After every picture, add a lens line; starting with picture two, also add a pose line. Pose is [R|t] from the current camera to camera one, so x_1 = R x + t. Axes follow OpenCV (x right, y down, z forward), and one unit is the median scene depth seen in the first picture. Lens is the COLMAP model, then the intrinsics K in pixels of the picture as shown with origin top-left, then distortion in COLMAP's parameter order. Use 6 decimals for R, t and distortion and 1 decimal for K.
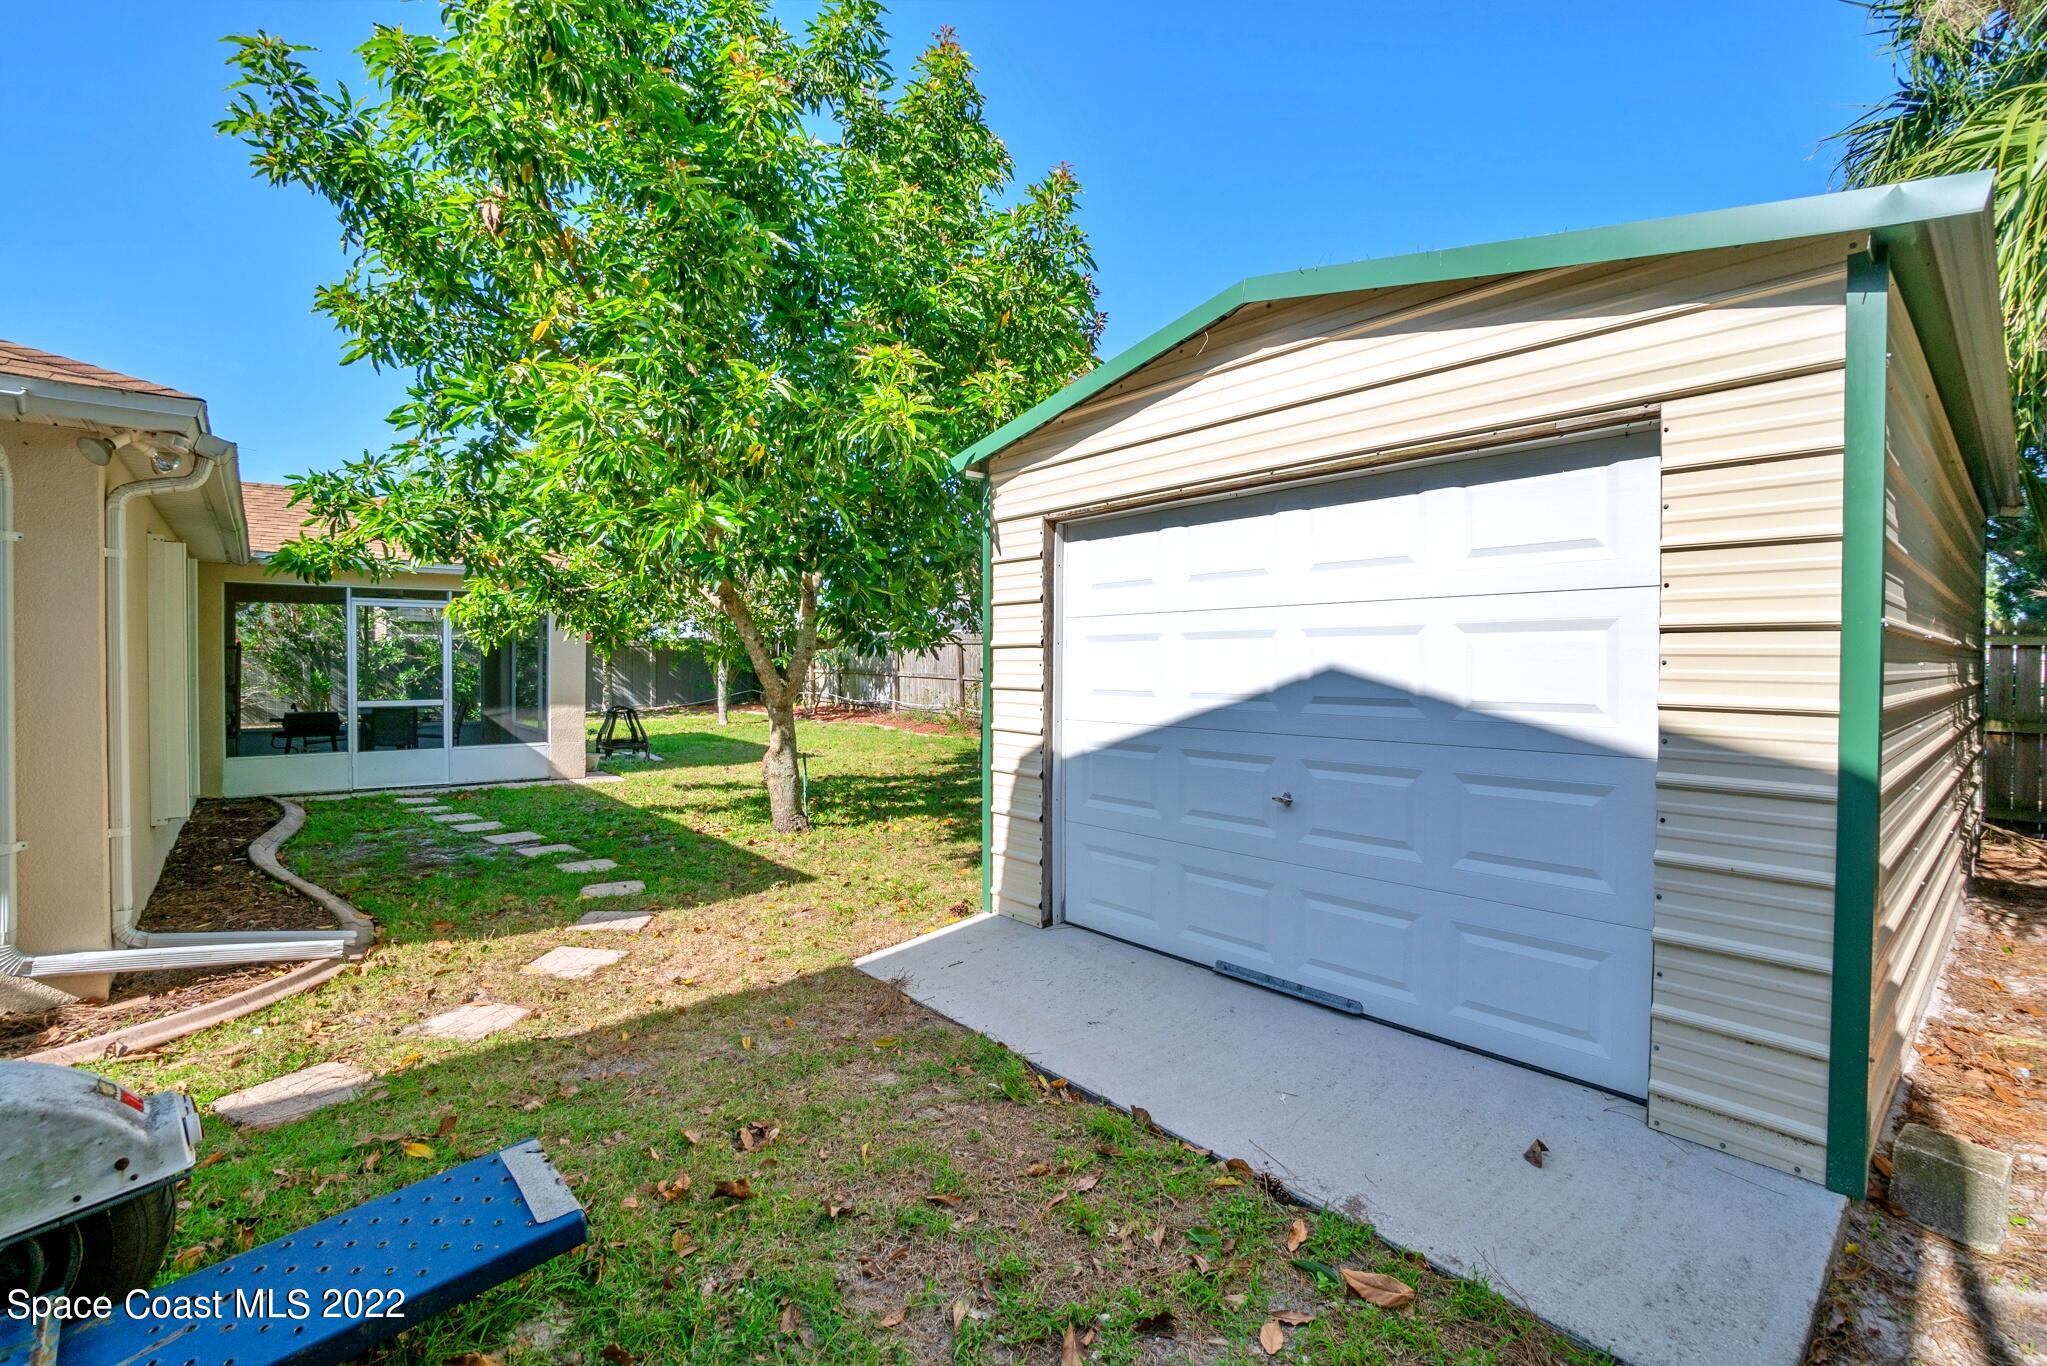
lens RADIAL K [[906.4, 0, 1023.4], [0, 906.4, 668.9], [0, 0, 1]] dist [-0.062775, 0.024138]
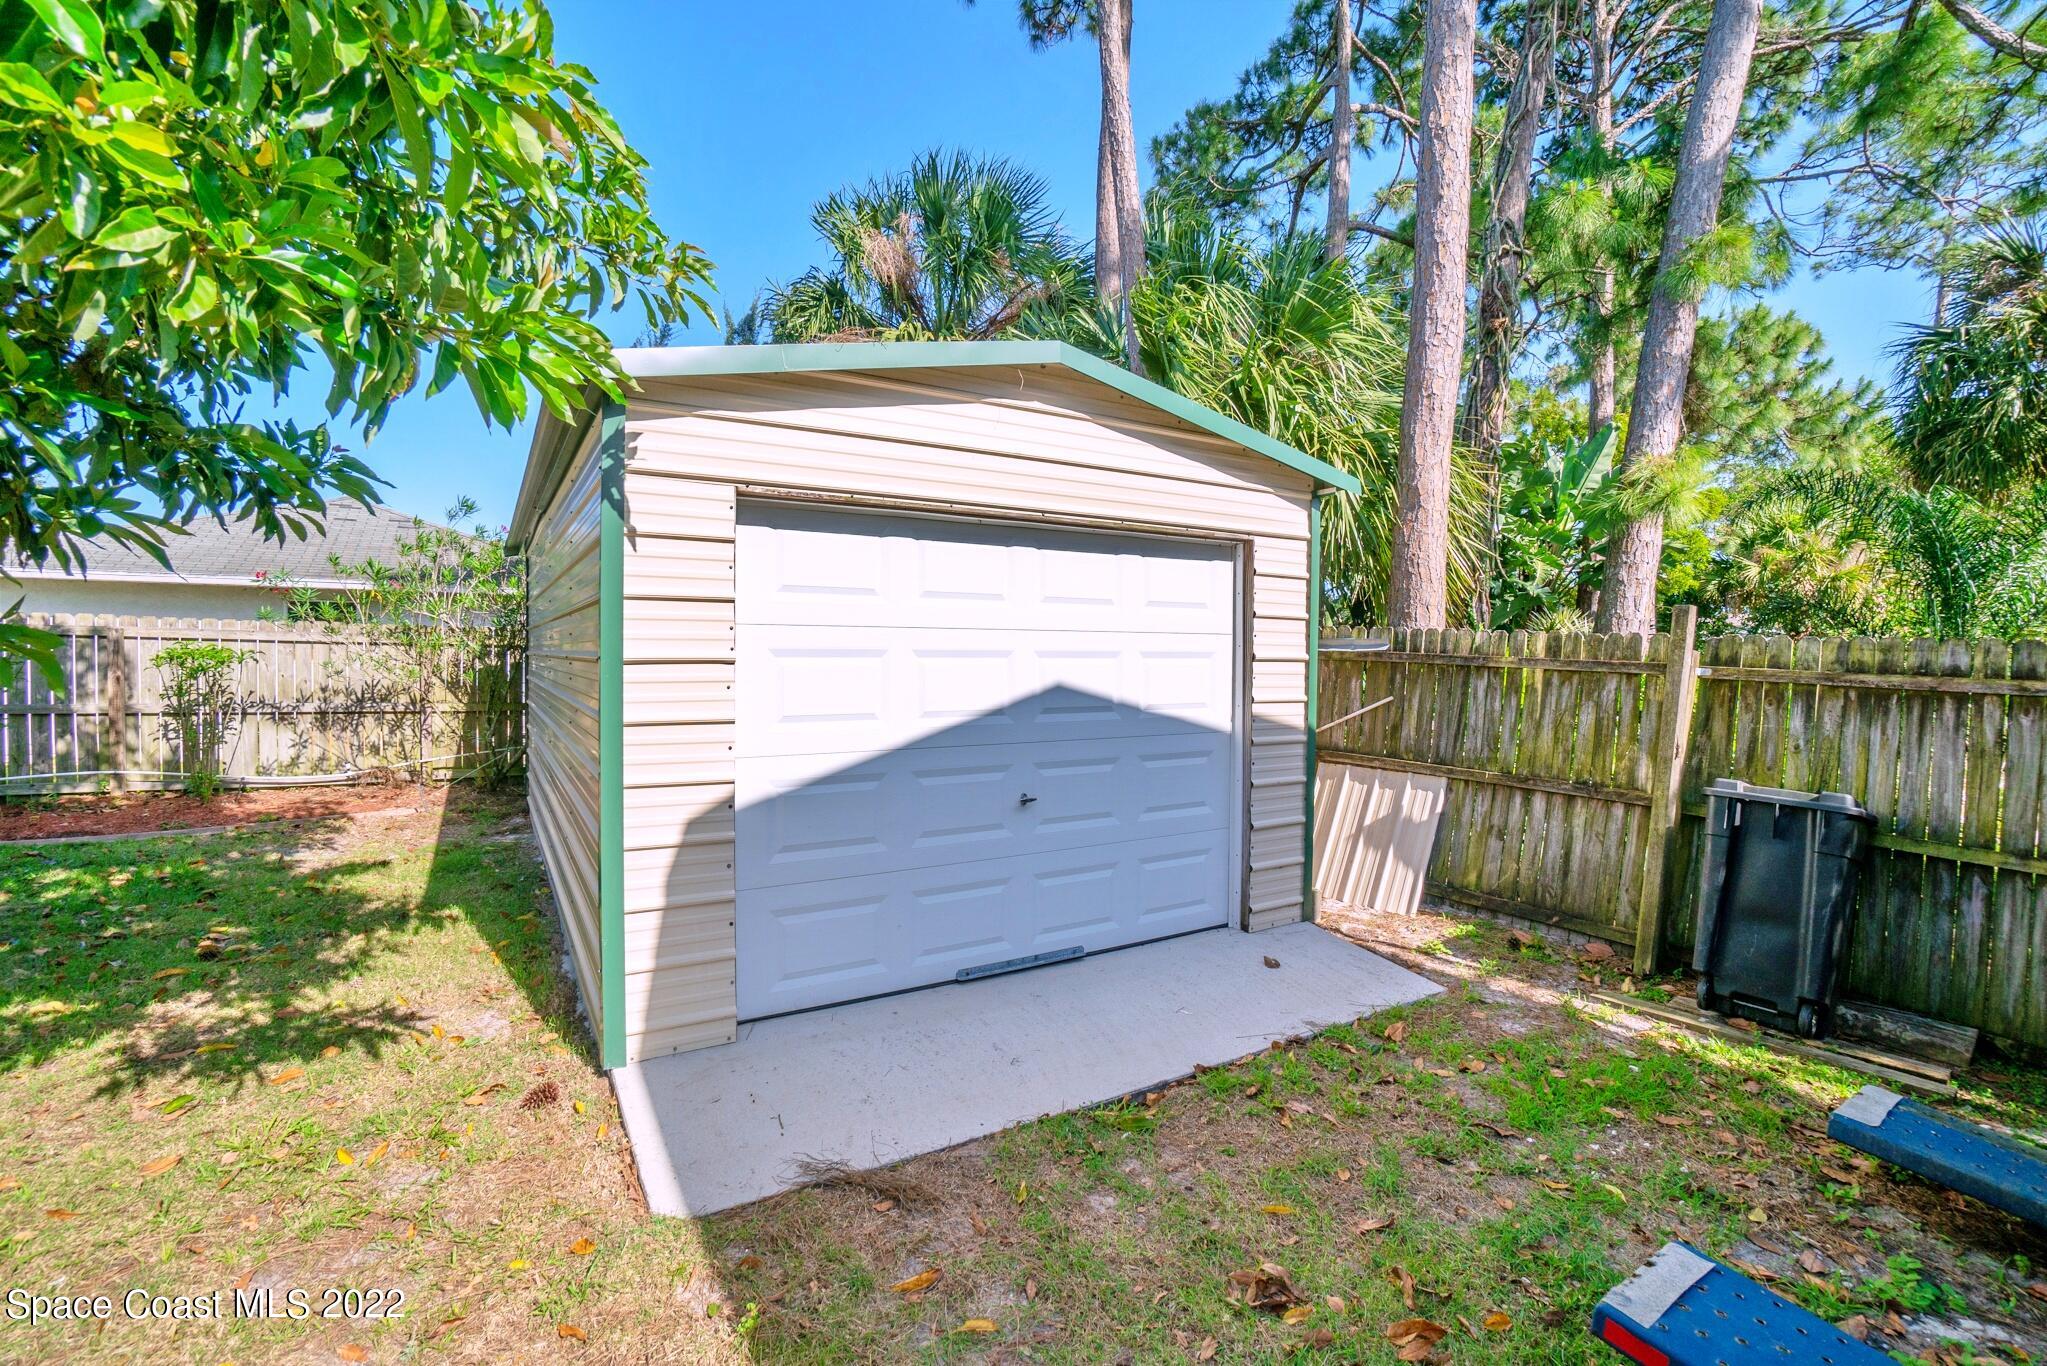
lens RADIAL K [[906.4, 0, 1023.4], [0, 906.4, 668.9], [0, 0, 1]] dist [-0.062775, 0.024138]
pose [[0.155918, -0.013270, 0.987681, -0.348486], [0.001470, 0.999912, 0.013202, -0.014943], [-0.987769, -0.000606, 0.155924, 0.341248]]
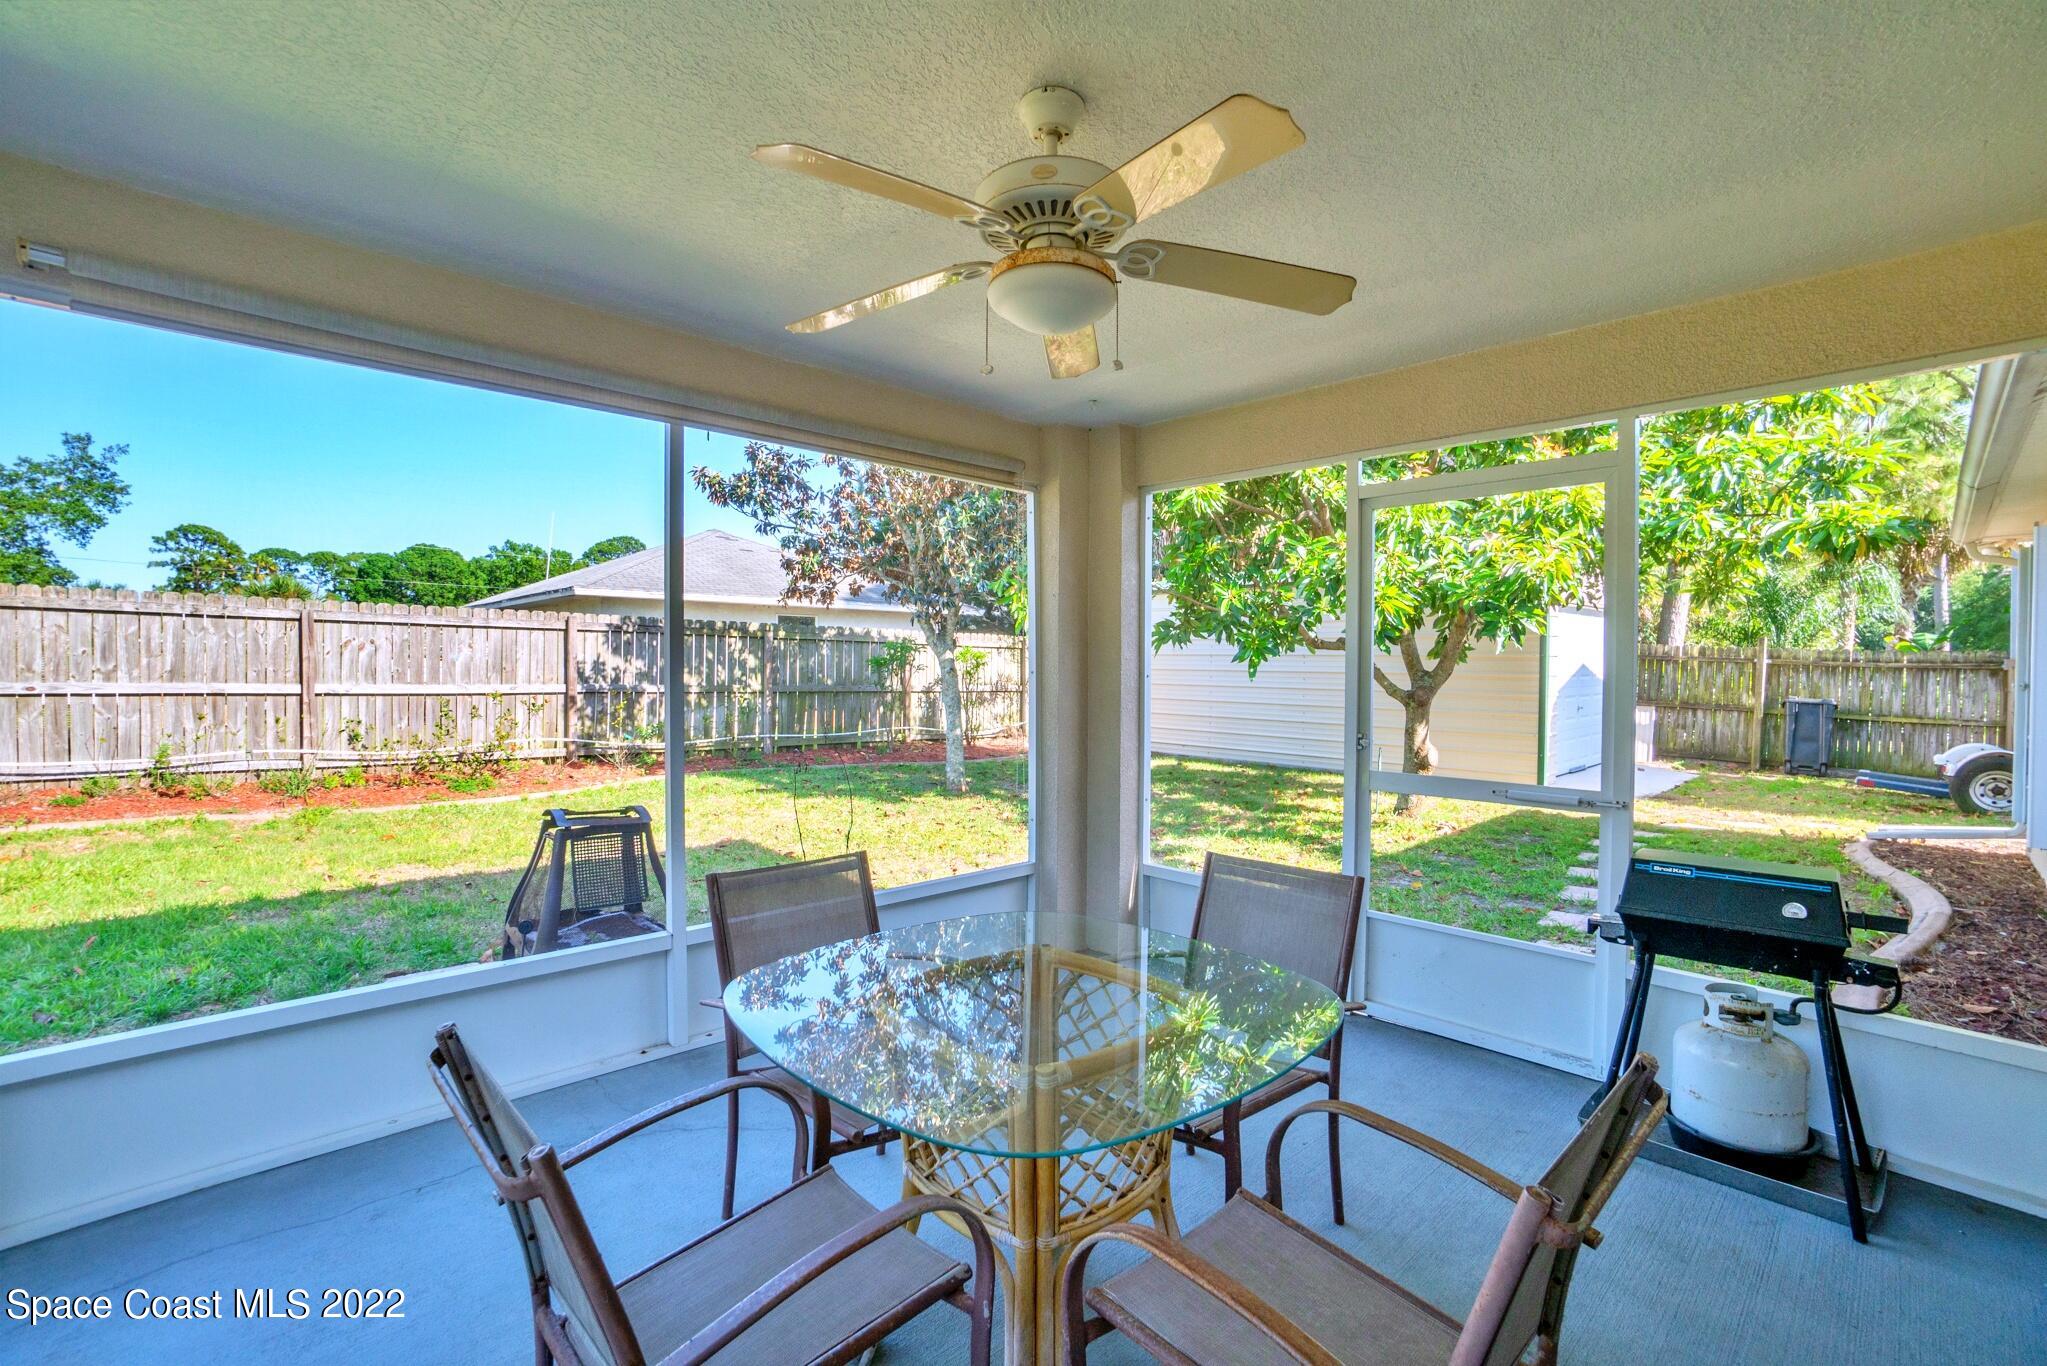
lens RADIAL K [[906.4, 0, 1023.4], [0, 906.4, 668.9], [0, 0, 1]] dist [-0.062775, 0.024138]
pose [[-0.055657, -0.007608, 0.998421, -1.524707], [0.002049, 0.999968, 0.007734, -0.002401], [-0.998448, 0.002476, -0.055639, 1.808426]]
